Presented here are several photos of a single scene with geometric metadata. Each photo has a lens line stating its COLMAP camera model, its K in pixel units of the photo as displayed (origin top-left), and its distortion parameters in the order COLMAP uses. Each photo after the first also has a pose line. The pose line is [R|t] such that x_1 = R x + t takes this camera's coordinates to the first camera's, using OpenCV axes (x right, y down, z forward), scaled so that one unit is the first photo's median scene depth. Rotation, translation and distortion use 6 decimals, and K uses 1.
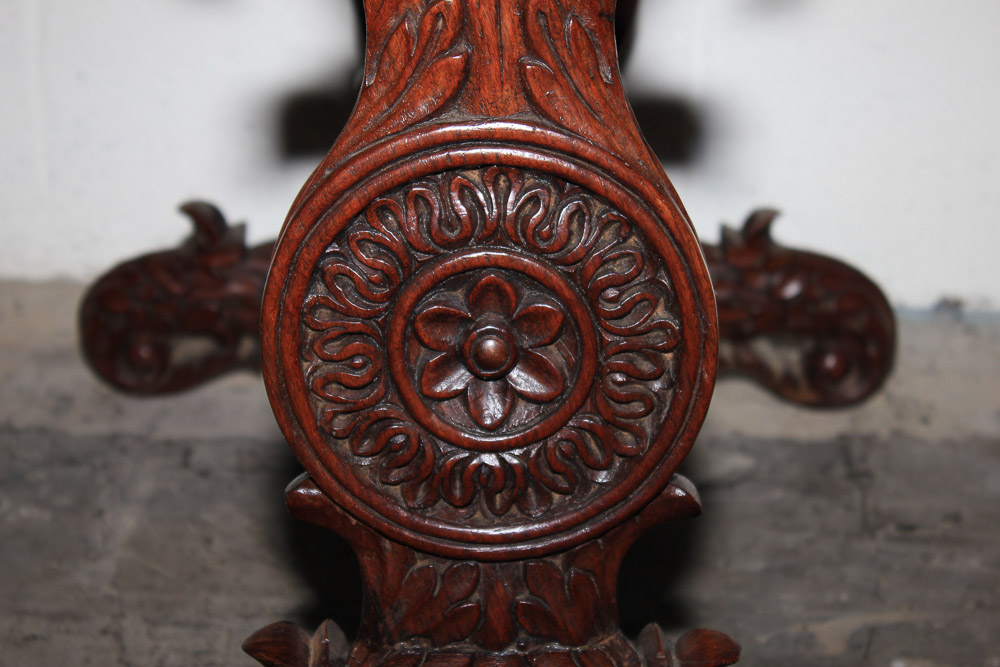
lens RADIAL K [[2363.4, 0, 500.0], [0, 2363.4, 333.5], [0, 0, 1]] dist [0.072415, 0.166581]
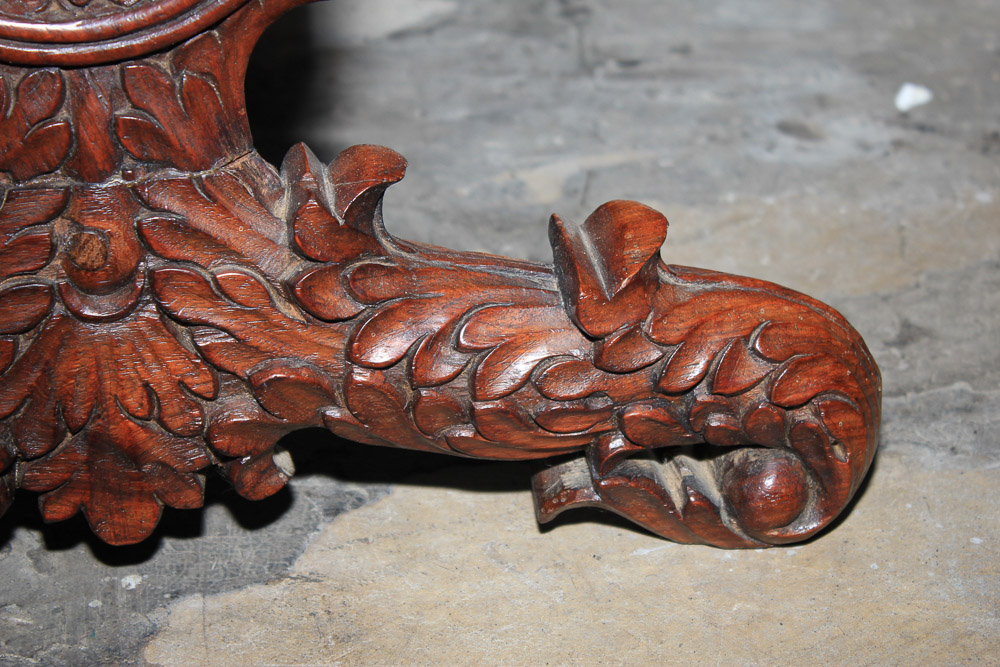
lens RADIAL K [[2363.4, 0, 500.0], [0, 2363.4, 333.5], [0, 0, 1]] dist [0.072415, 0.166581]
pose [[0.993347, -0.071139, 0.090562, 0.056289], [0.057699, 0.988006, 0.143229, 0.077009], [-0.099665, -0.137051, 0.985537, 0.195269]]
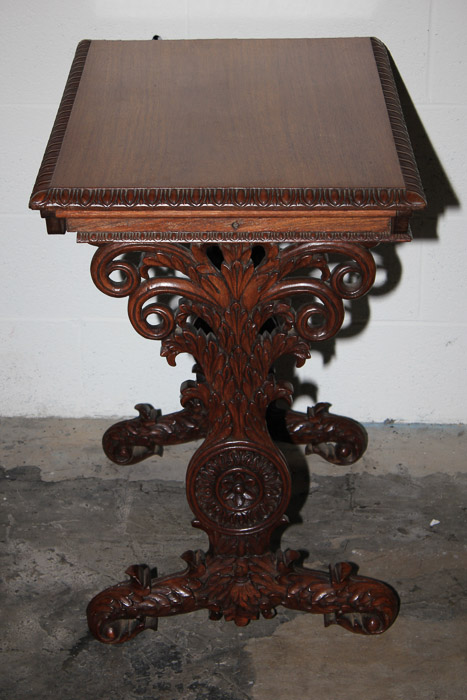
lens RADIAL K [[1654.4, 0, 233.5], [0, 1654.4, 350.0], [0, 0, 1]] dist [0.072415, 0.166581]
pose [[0.999771, -0.021063, 0.003708, -0.018293], [0.020848, 0.998489, 0.050844, -0.376486], [-0.004773, -0.050755, 0.998700, -1.888224]]
